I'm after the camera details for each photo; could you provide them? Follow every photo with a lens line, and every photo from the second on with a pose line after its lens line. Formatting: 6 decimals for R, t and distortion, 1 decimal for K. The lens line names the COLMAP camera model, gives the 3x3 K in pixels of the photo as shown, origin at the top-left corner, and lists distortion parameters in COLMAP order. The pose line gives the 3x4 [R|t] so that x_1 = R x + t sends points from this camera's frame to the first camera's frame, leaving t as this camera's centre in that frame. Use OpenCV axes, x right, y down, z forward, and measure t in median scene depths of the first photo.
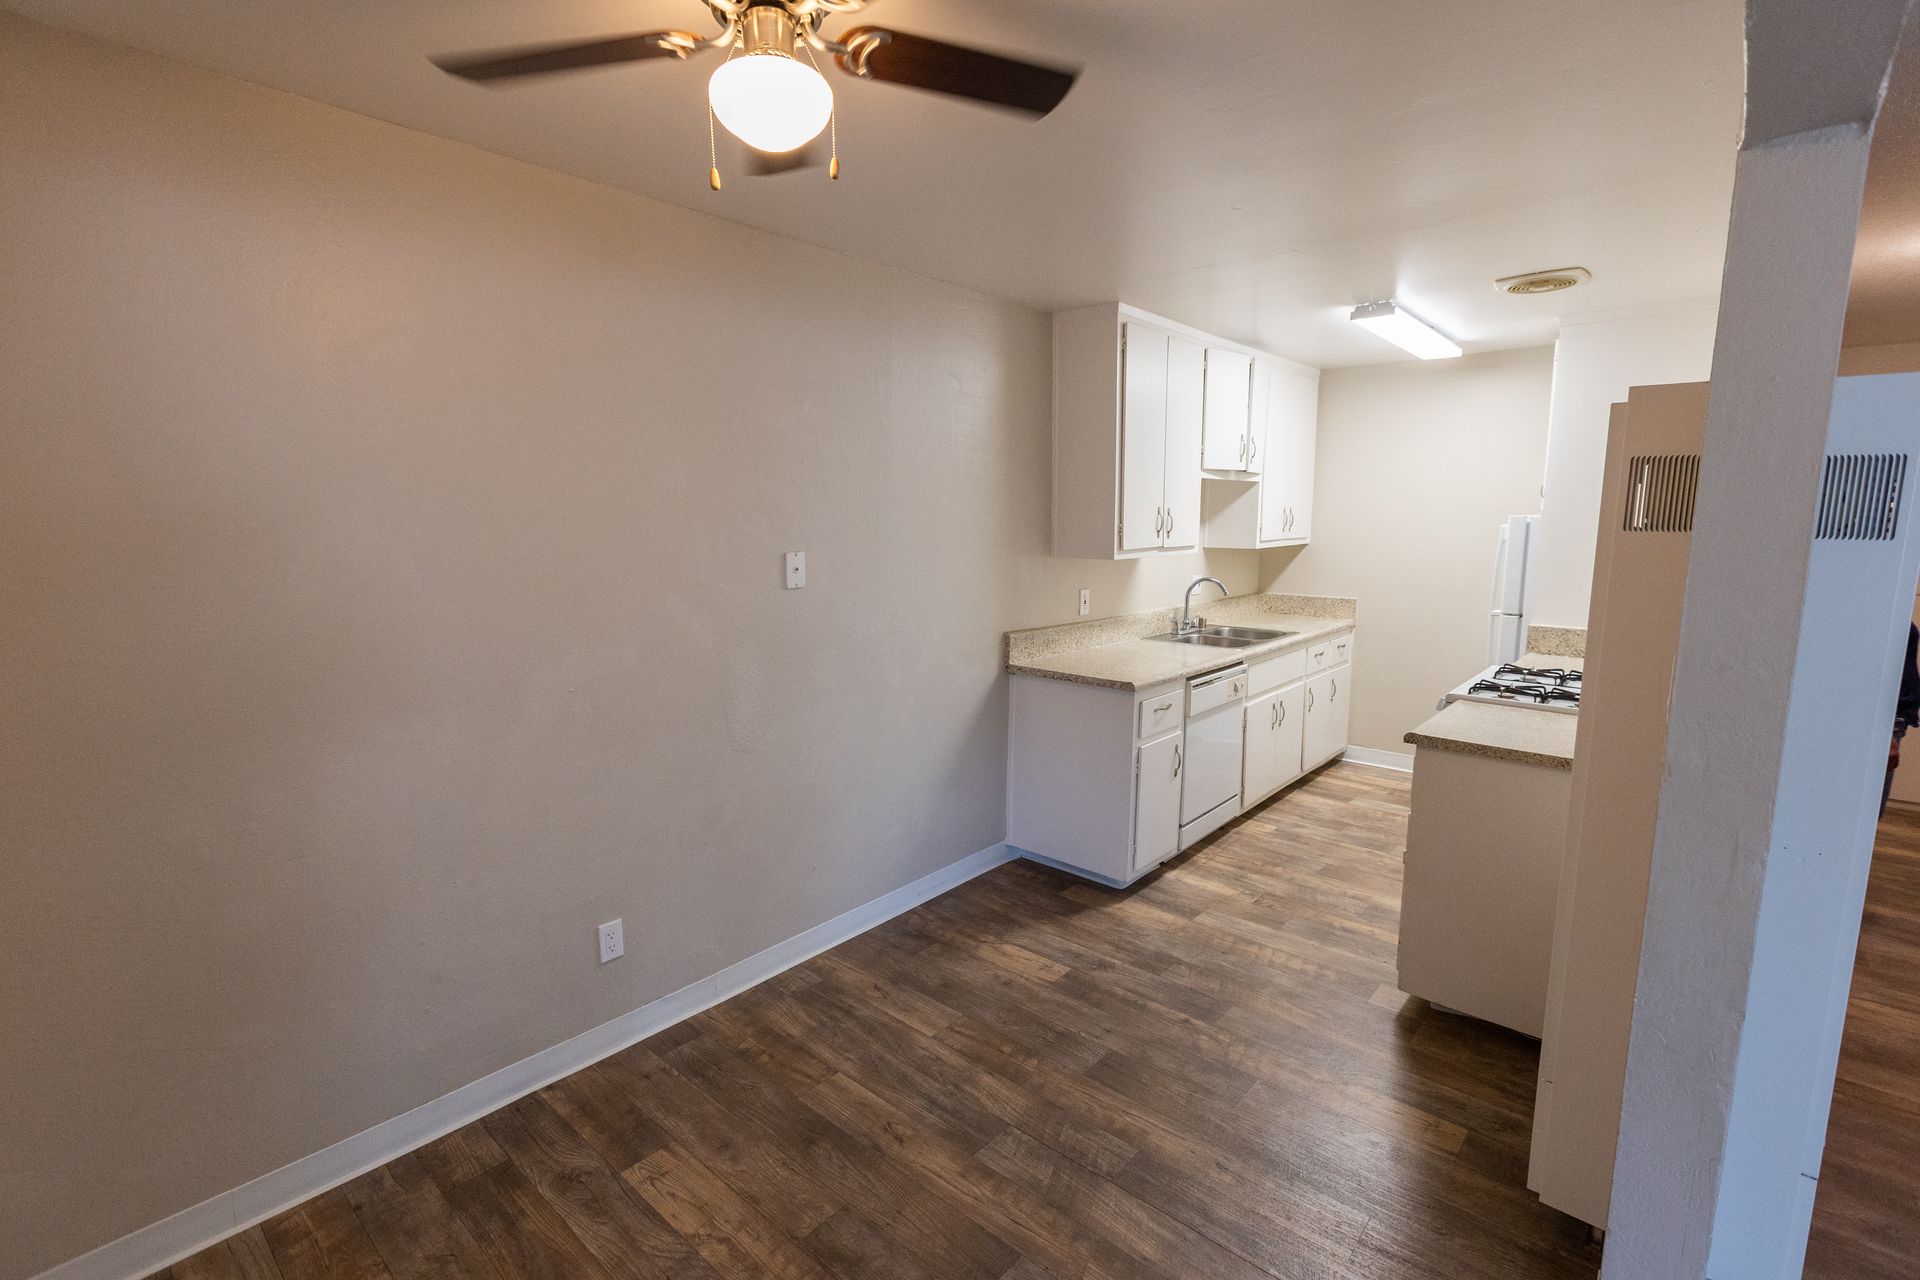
lens RADIAL K [[874.6, 0, 962.7], [0, 874.6, 632.7], [0, 0, 1]] dist [-0.002988, 0.000178]
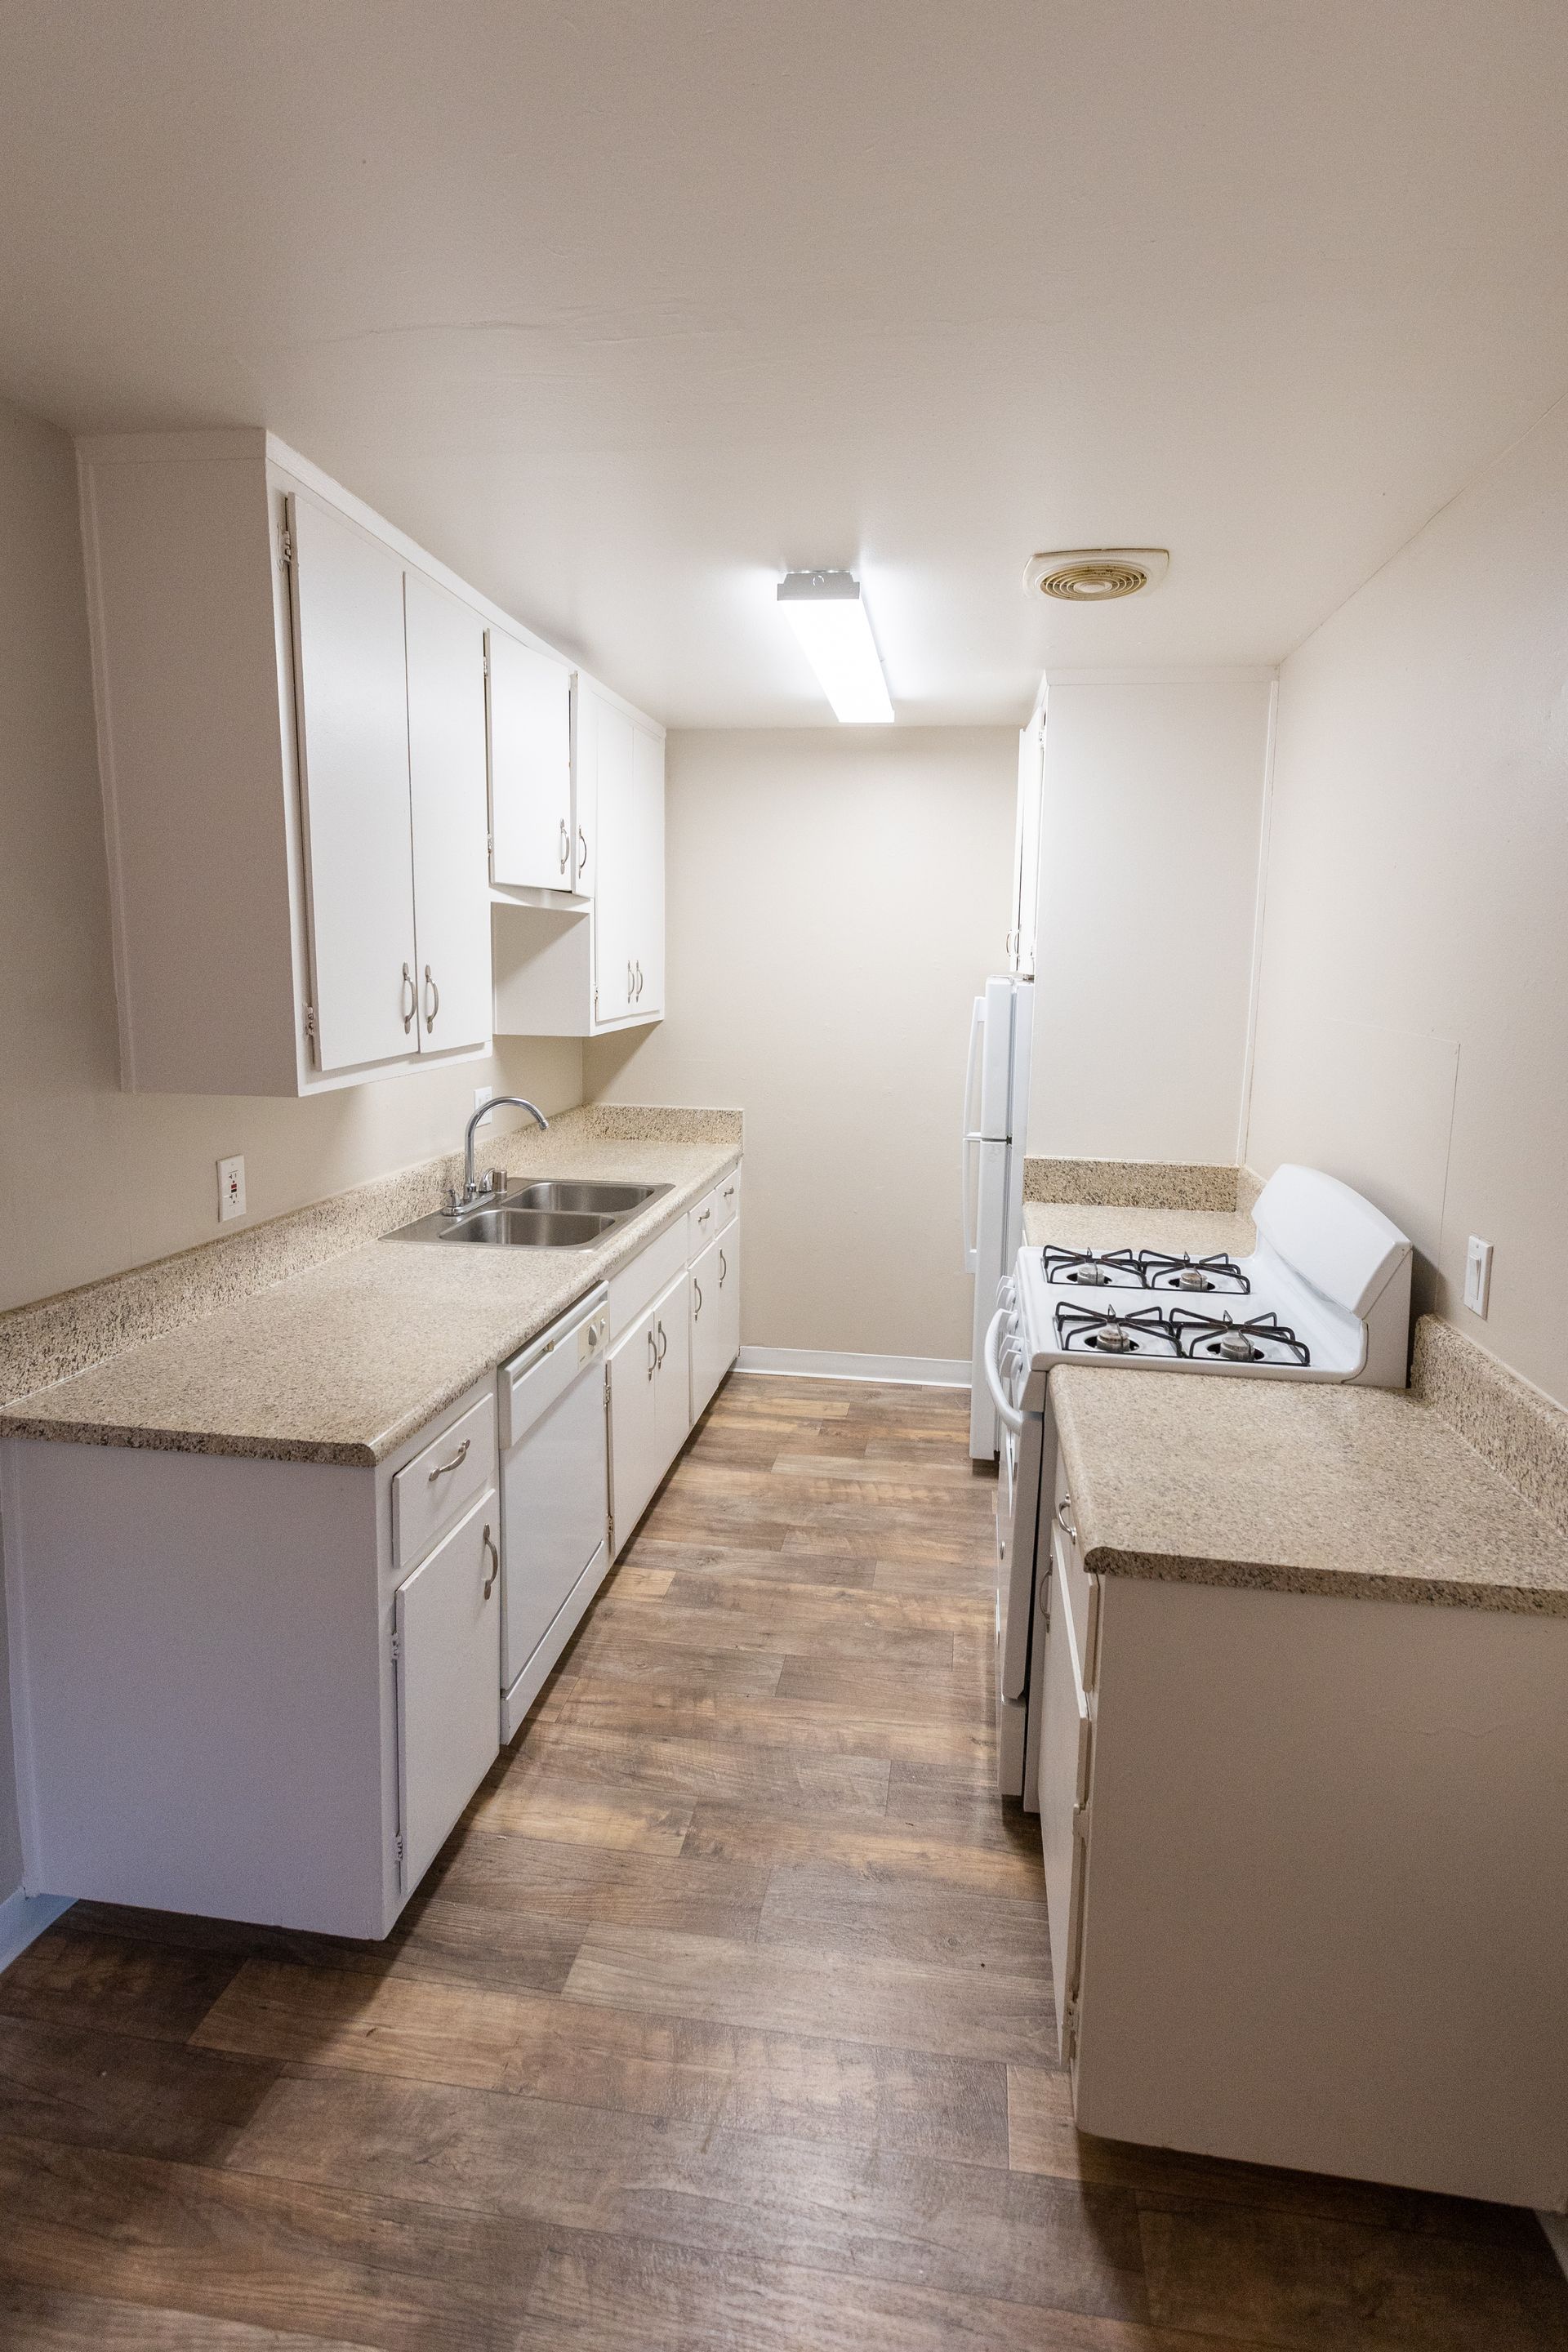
lens RADIAL K [[1122.1, 0, 812.3], [0, 1122.1, 1092.1], [0, 0, 1]] dist [0.003343, 0.000256]
pose [[0.837294, -0.053824, 0.544097, 0.067622], [0.061423, 0.998103, 0.004214, -0.054518], [-0.543291, 0.029892, 0.839012, 0.330268]]
